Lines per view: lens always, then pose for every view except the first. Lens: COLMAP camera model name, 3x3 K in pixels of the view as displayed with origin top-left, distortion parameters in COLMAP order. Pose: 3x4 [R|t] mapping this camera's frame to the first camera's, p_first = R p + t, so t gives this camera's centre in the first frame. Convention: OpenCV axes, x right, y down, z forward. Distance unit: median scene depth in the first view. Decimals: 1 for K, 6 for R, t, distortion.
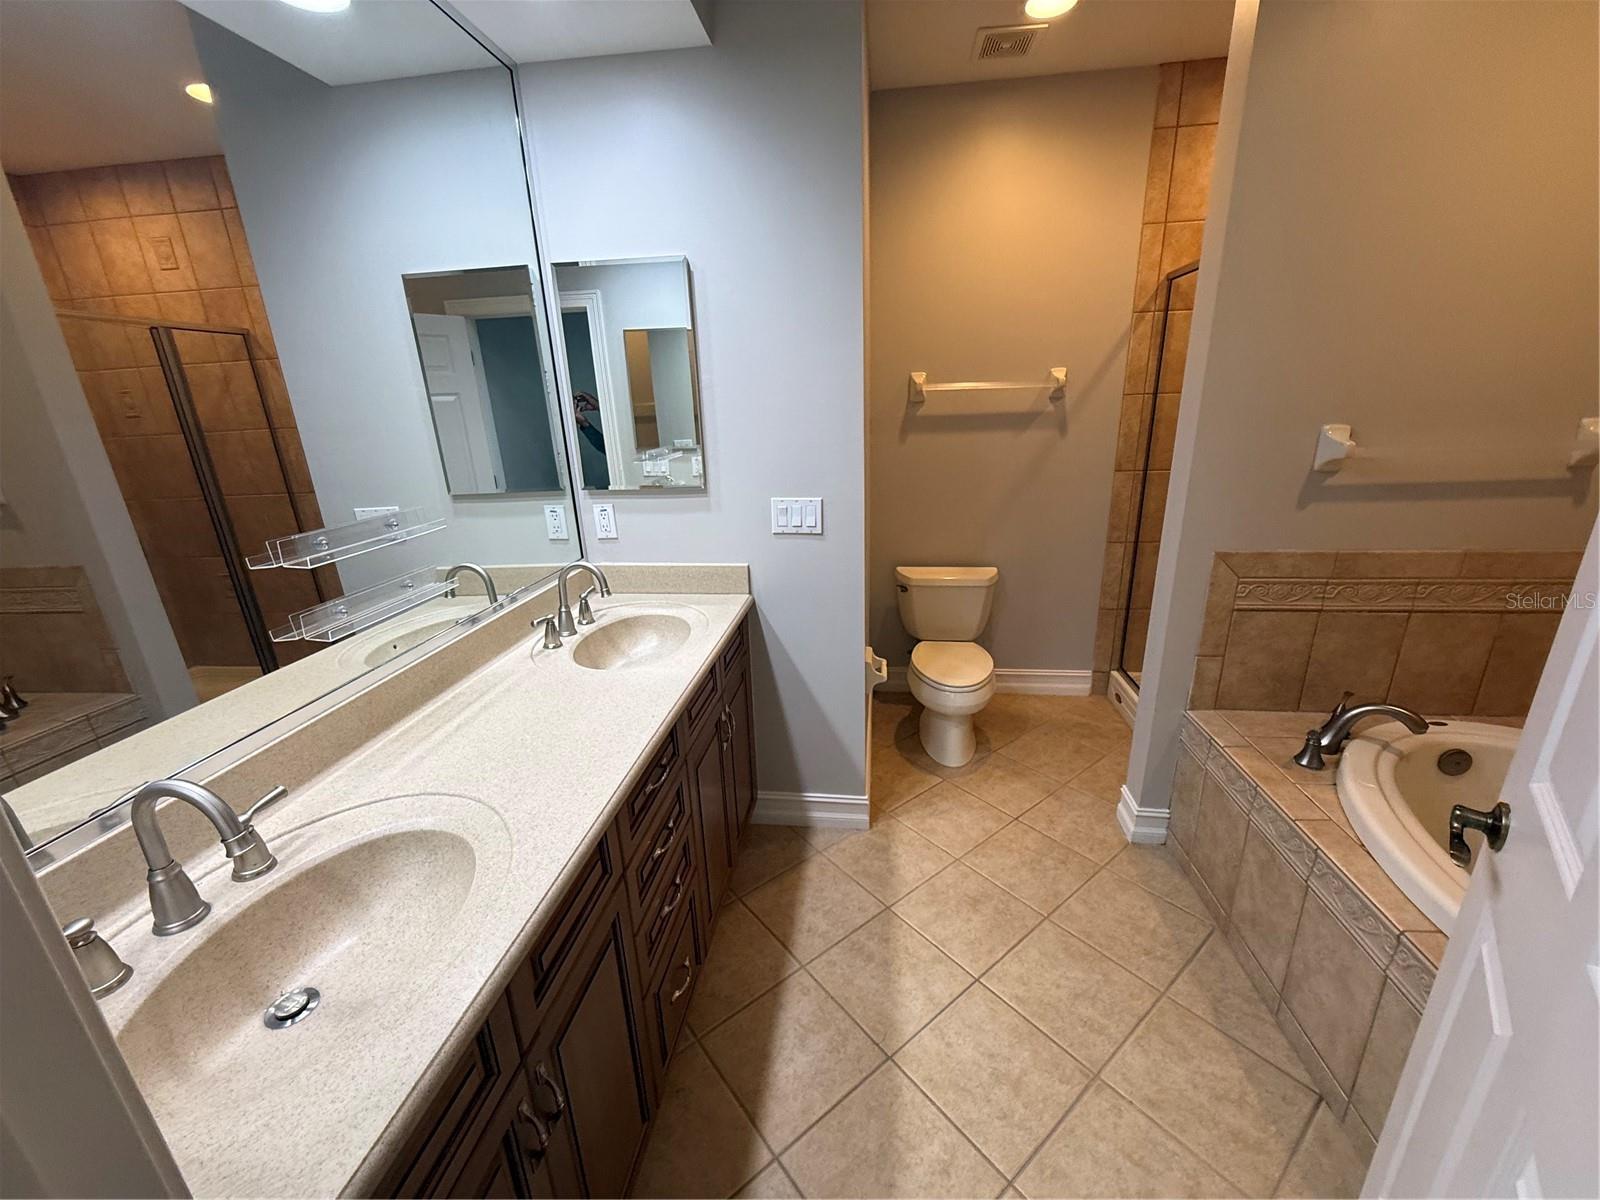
lens RADIAL K [[640.6, 0, 801.4], [0, 640.6, 601.0], [0, 0, 1]] dist [0.003176, 0.000065]
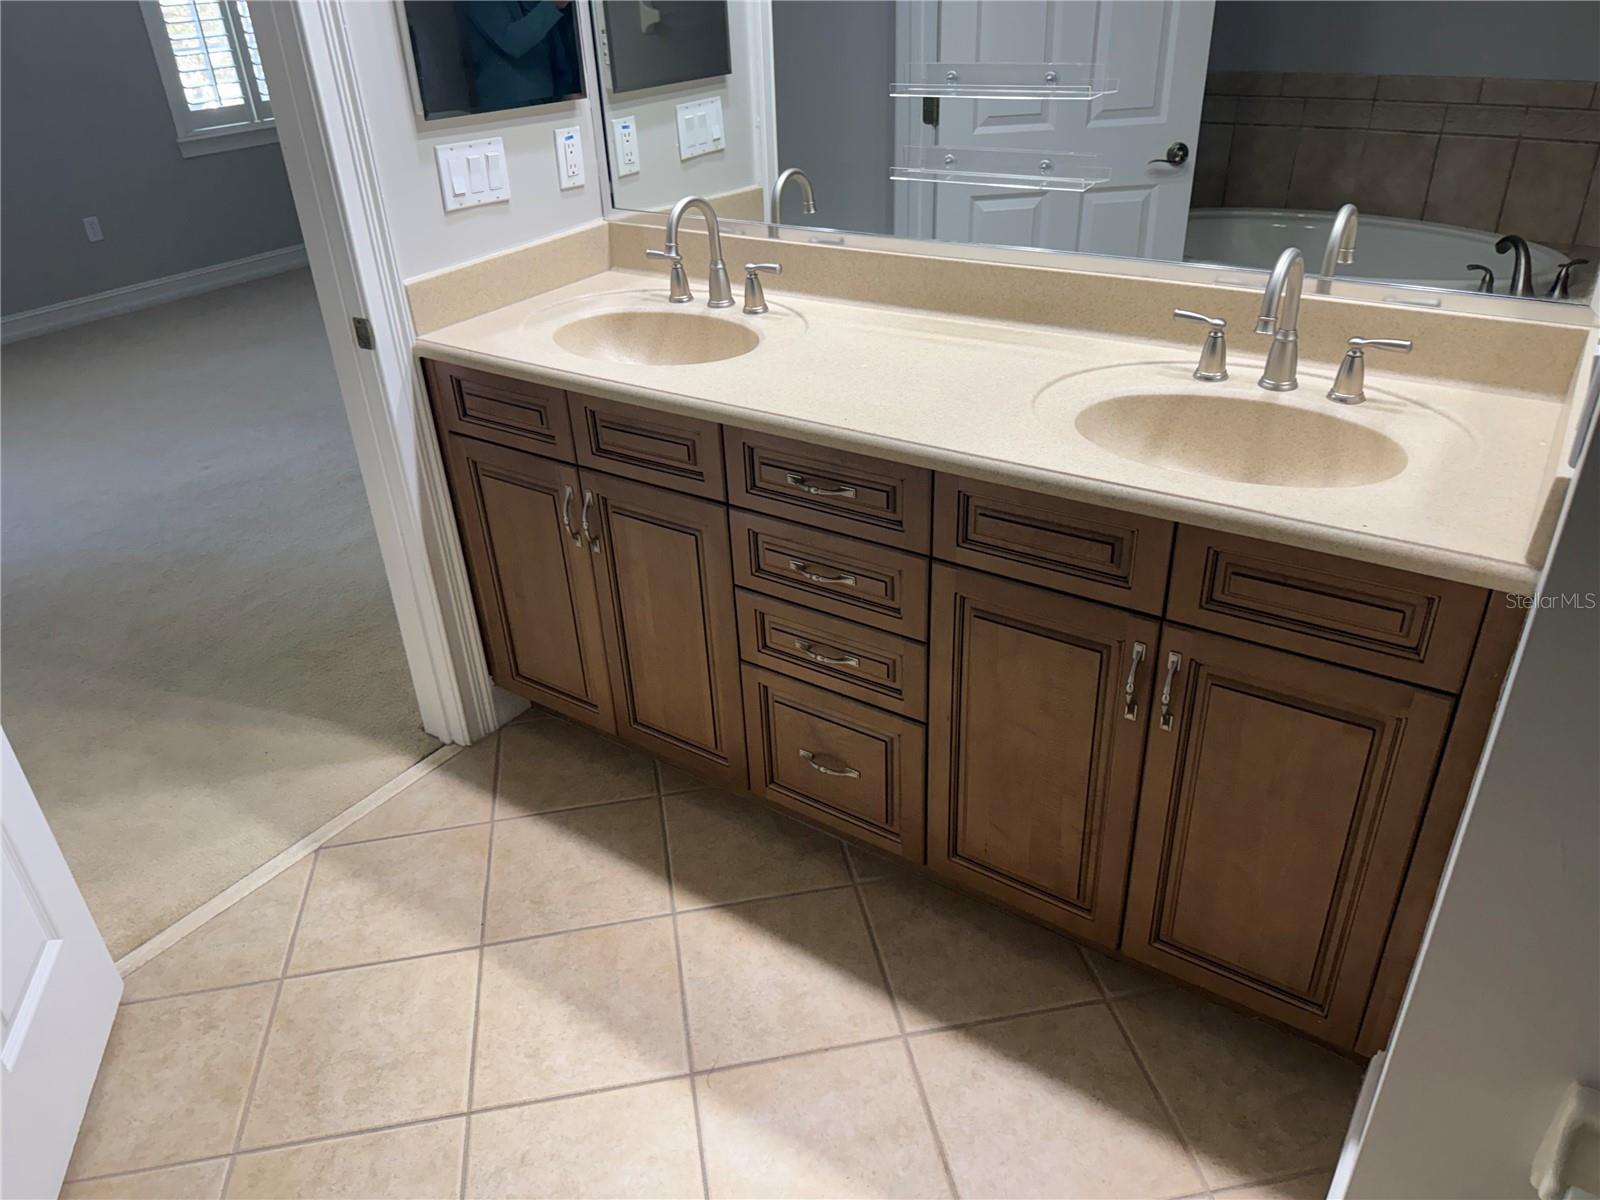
lens RADIAL K [[1142.0, 0, 796.8], [0, 1142.0, 590.7], [0, 0, 1]] dist [0.046851, -0.052517]
pose [[-0.462850, 0.484078, -0.742589, 0.629479], [-0.214646, 0.751589, 0.623732, -0.348546], [0.860056, 0.448088, -0.243967, 1.023326]]
